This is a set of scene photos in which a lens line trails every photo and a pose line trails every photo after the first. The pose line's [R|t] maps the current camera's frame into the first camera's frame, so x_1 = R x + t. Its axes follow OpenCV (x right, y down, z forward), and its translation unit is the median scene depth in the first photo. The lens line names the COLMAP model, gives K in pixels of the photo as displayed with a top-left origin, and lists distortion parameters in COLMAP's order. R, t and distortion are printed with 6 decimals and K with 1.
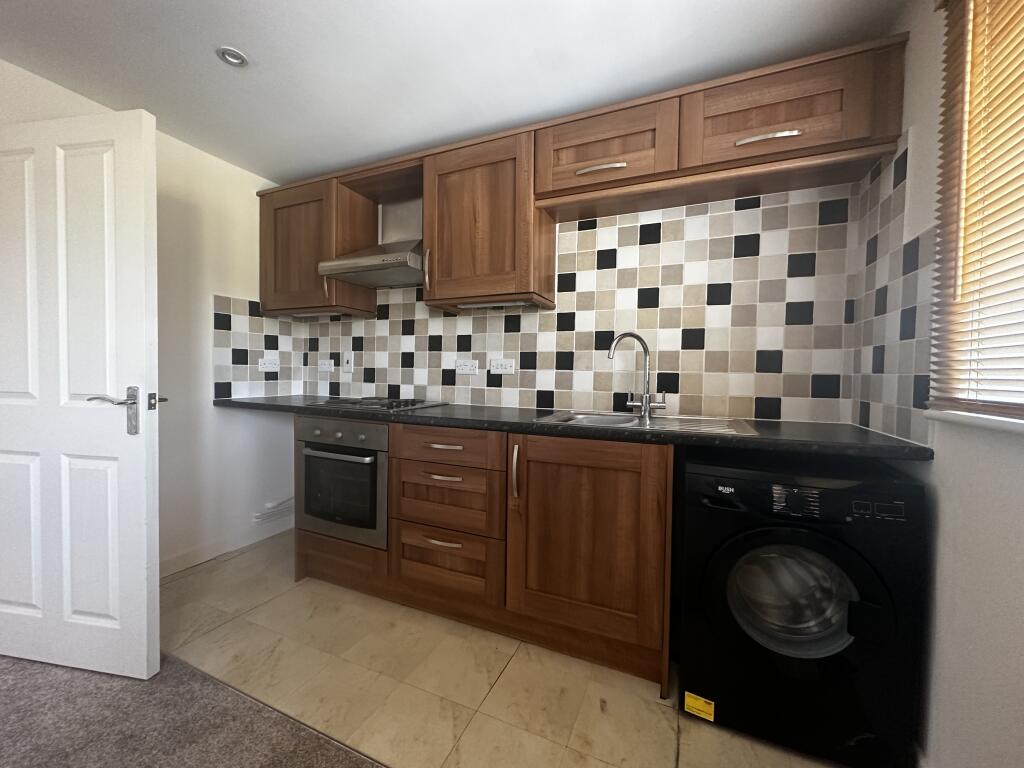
lens RADIAL K [[409.2, 0, 509.6], [0, 409.2, 383.6], [0, 0, 1]] dist [0.000769, 0.000076]
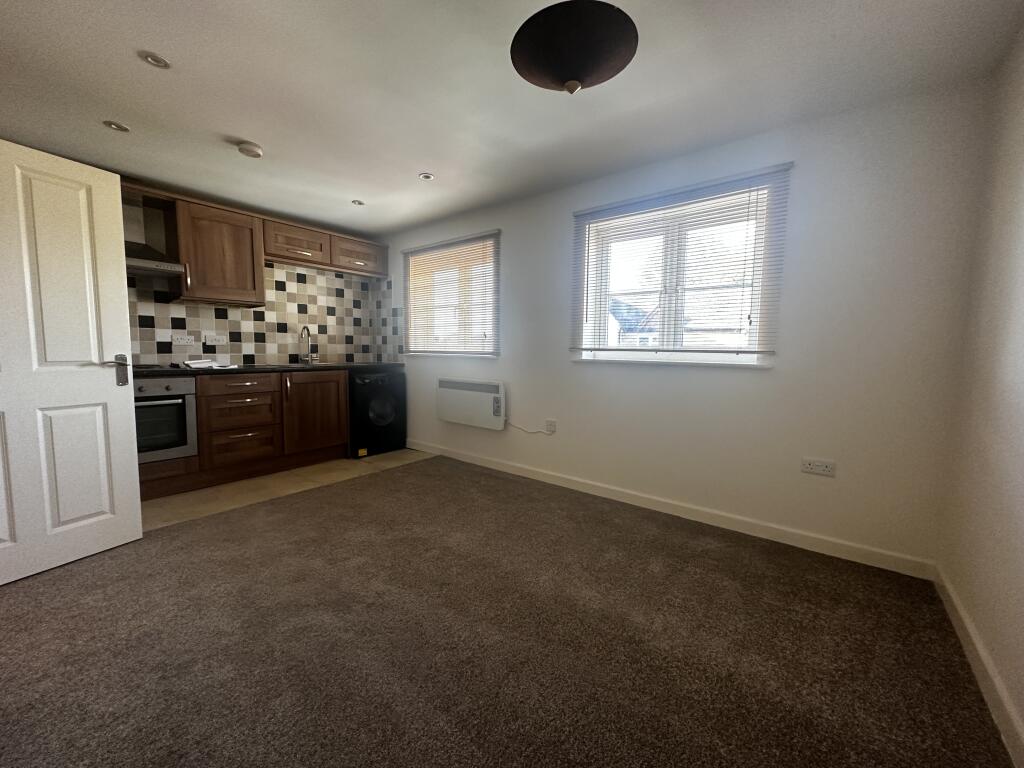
lens RADIAL K [[409.2, 0, 510.6], [0, 409.2, 382.2], [0, 0, 1]] dist [0.000769, 0.000076]
pose [[0.258043, -0.092209, 0.961723, -1.526784], [0.021199, 0.995736, 0.089783, 0.002332], [-0.965901, -0.002780, 0.258897, -0.620048]]
